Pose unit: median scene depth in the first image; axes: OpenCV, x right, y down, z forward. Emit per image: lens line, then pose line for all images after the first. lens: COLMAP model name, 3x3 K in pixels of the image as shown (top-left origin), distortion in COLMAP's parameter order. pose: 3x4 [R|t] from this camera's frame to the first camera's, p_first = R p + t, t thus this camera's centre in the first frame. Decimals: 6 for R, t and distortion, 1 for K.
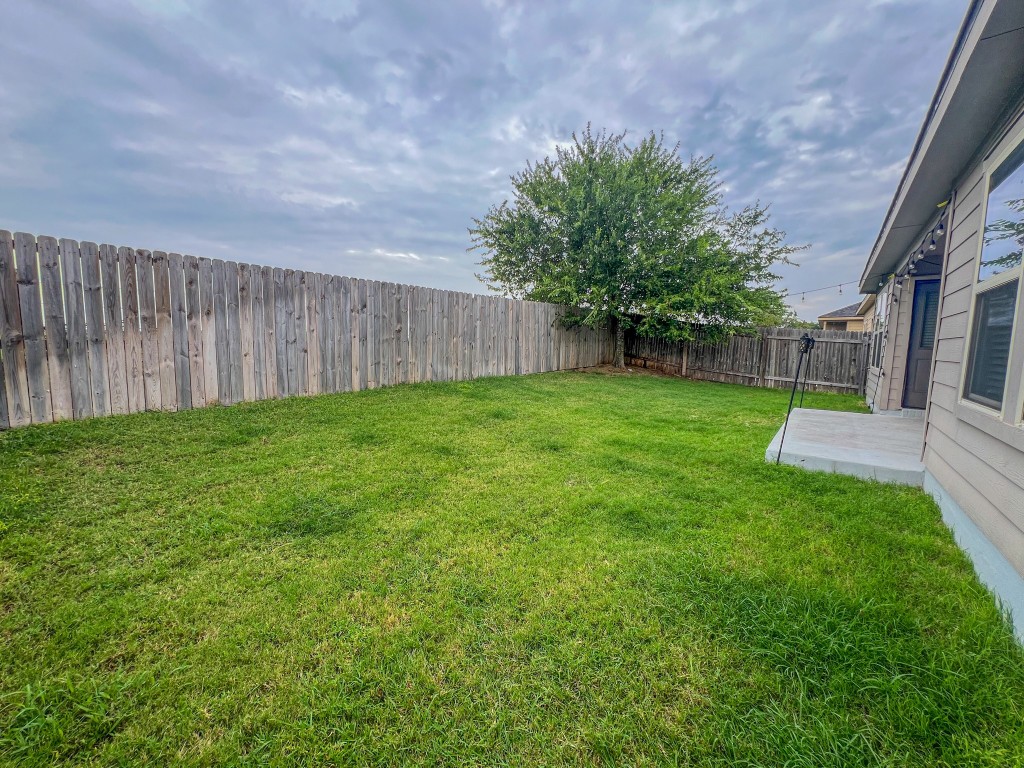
lens RADIAL K [[423.1, 0, 512.1], [0, 423.1, 388.8], [0, 0, 1]] dist [-0.001177, -0.000036]
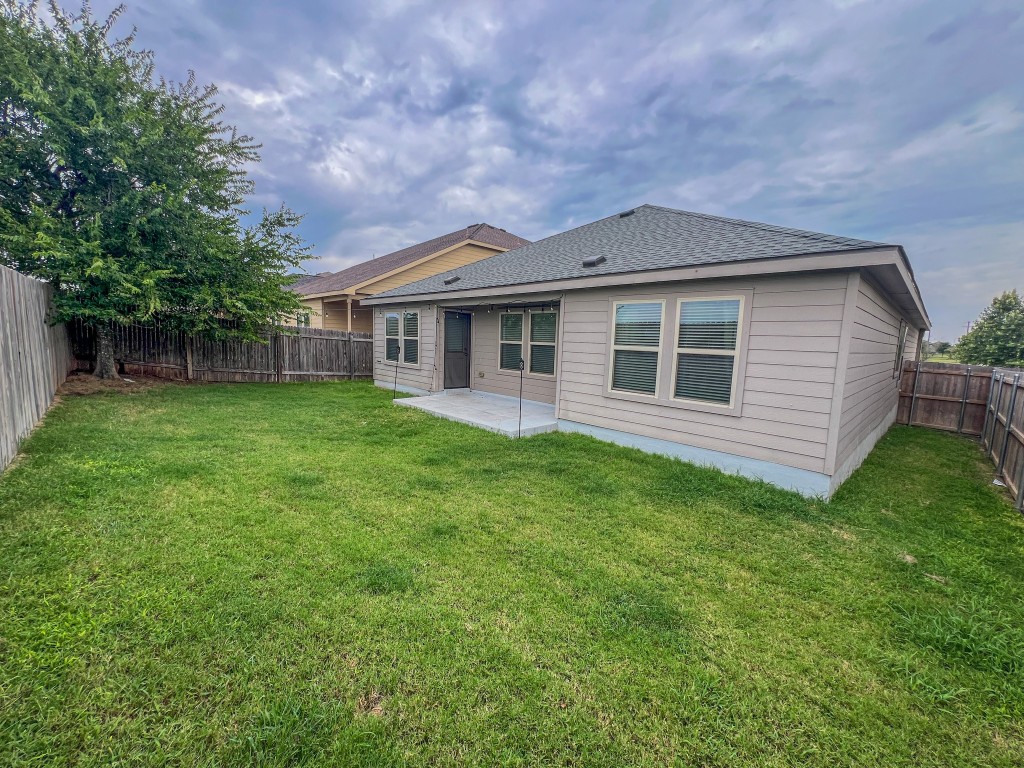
lens RADIAL K [[423.7, 0, 510.5], [0, 423.7, 387.7], [0, 0, 1]] dist [-0.000833, -0.000214]
pose [[0.142510, -0.134635, 0.980594, -1.225026], [0.071724, 0.989506, 0.125434, -0.285975], [-0.987191, 0.052457, 0.150671, 1.021364]]
